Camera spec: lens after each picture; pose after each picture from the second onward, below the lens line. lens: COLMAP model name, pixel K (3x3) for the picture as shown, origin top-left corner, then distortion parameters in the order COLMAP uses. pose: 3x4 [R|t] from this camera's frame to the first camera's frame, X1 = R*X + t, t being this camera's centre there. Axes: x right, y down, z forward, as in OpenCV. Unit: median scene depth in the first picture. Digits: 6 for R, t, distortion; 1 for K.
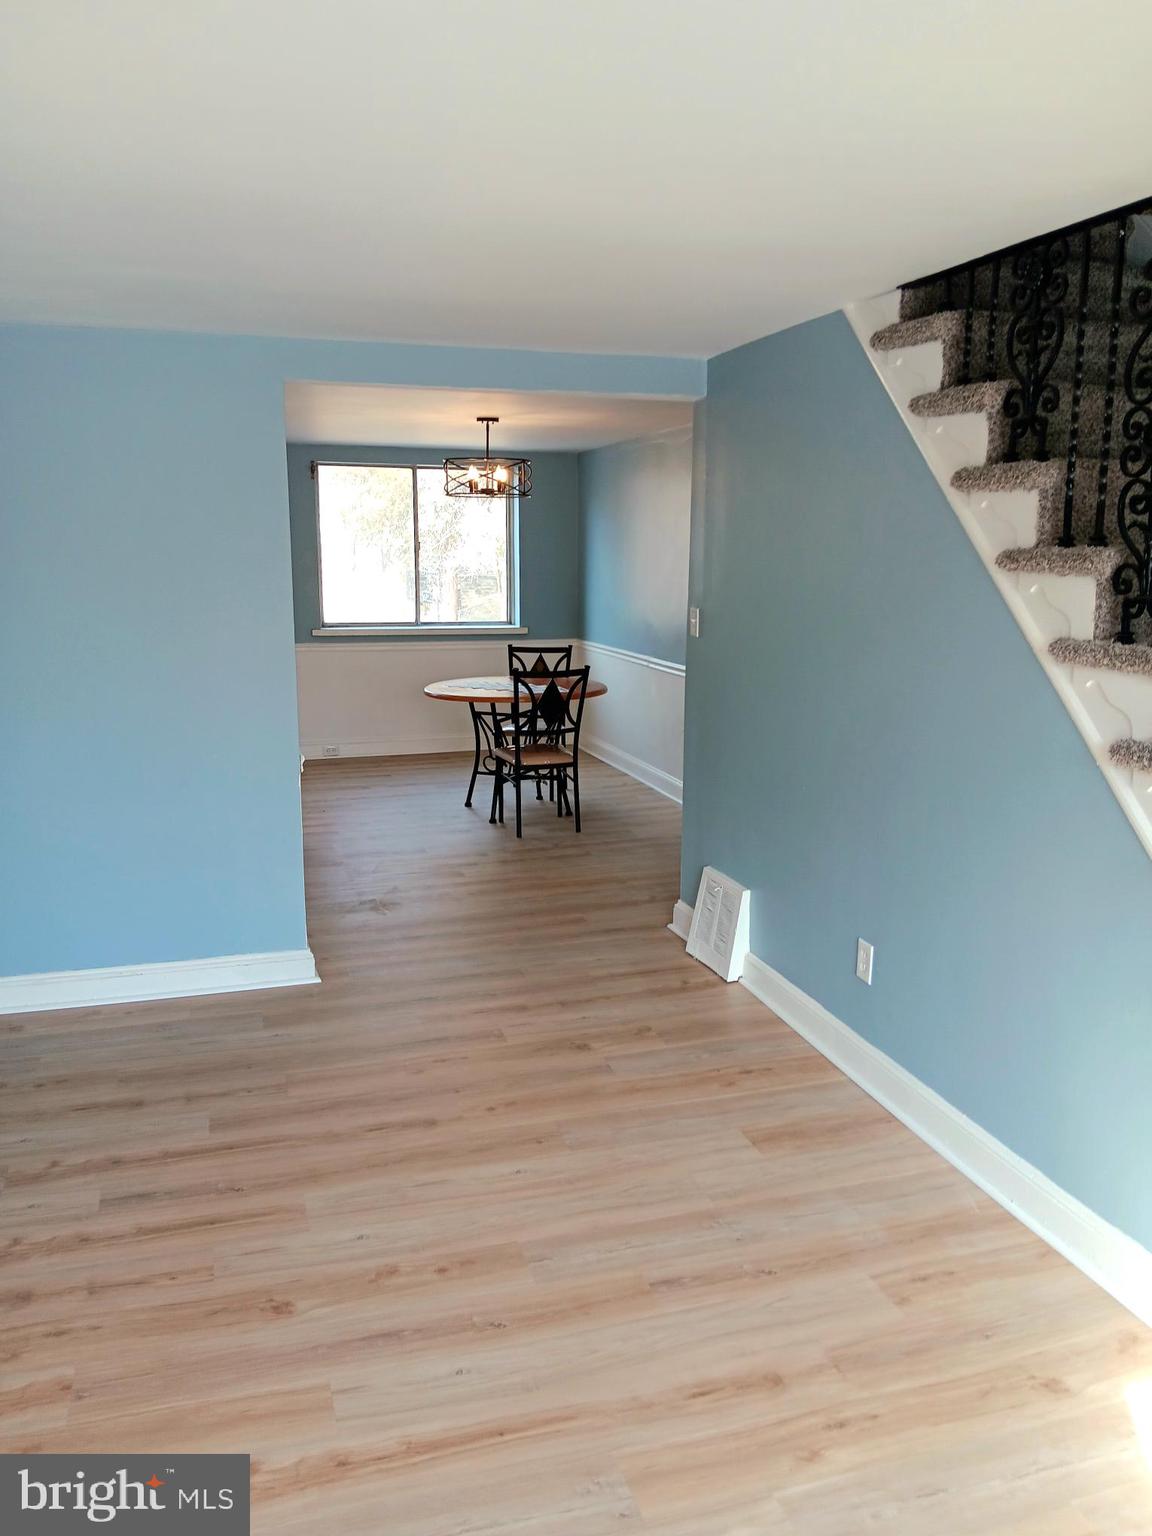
lens RADIAL K [[1206.6, 0, 576.5], [0, 1206.6, 763.2], [0, 0, 1]] dist [0.004524, -0.000278]
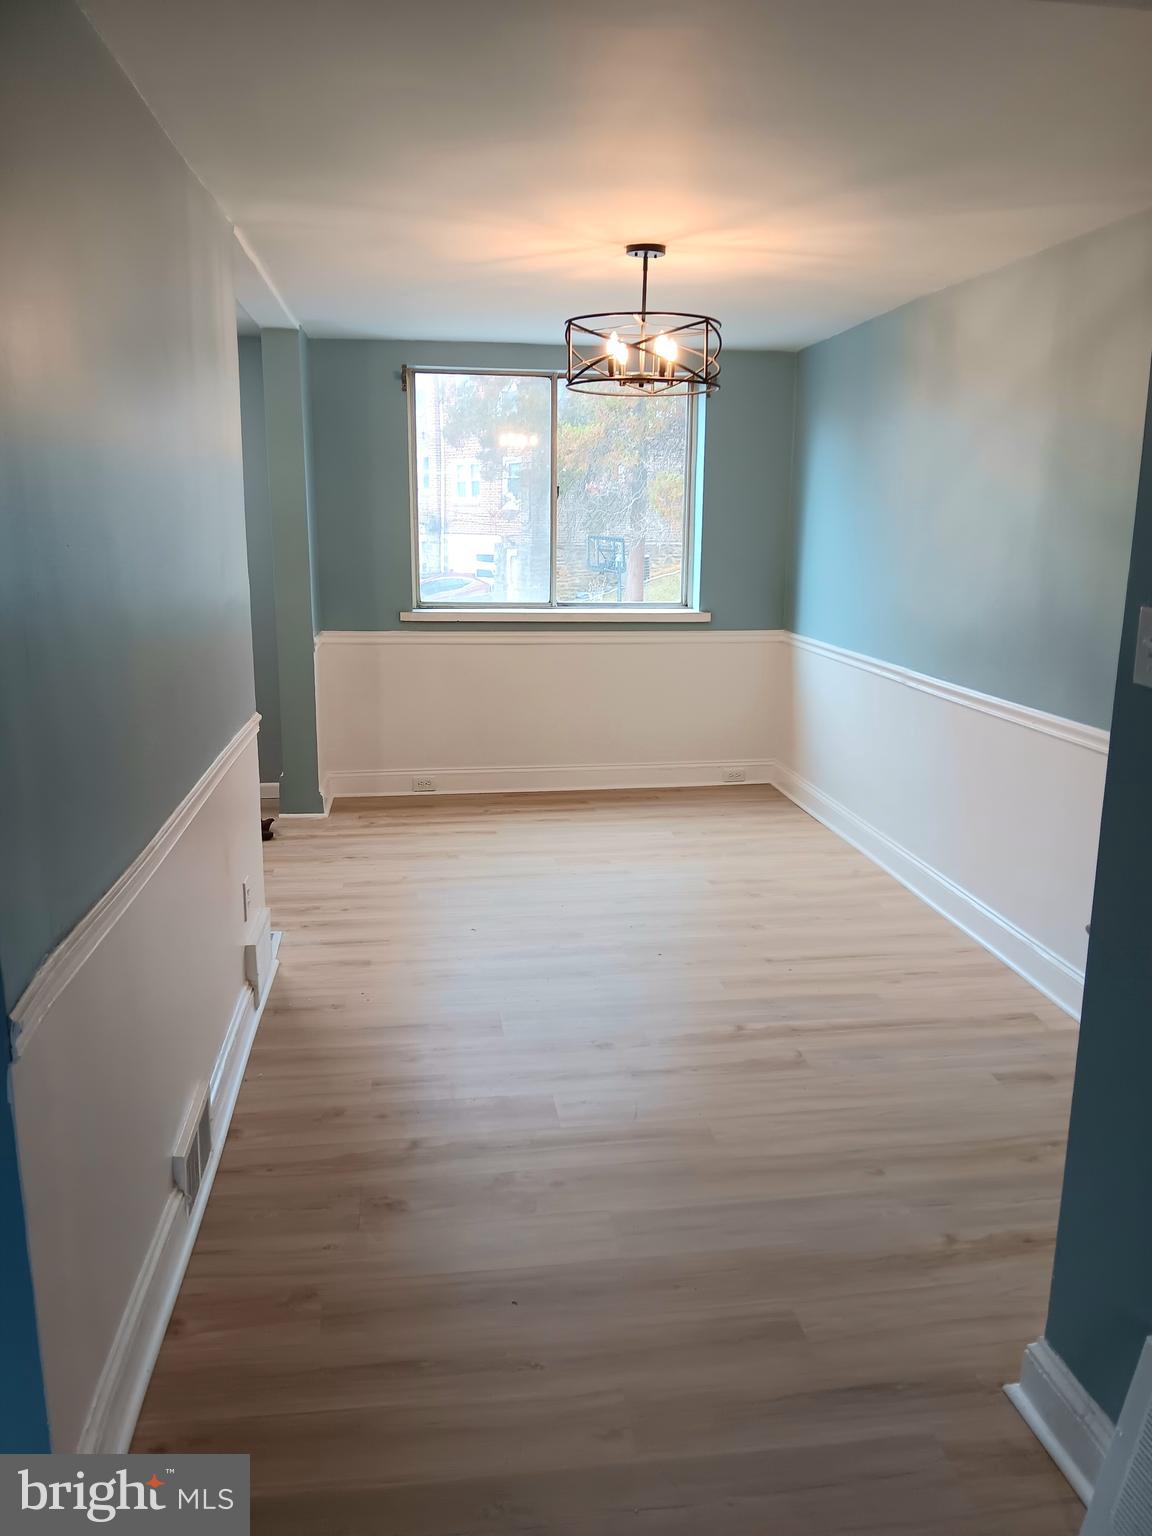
lens RADIAL K [[1176.9, 0, 580.7], [0, 1176.9, 774.3], [0, 0, 1]] dist [0.036700, -0.016570]
pose [[0.987406, 0.036401, -0.153963, -0.006262], [-0.032558, 0.999094, 0.027410, -0.037685], [0.154822, -0.022052, 0.987696, 0.333901]]
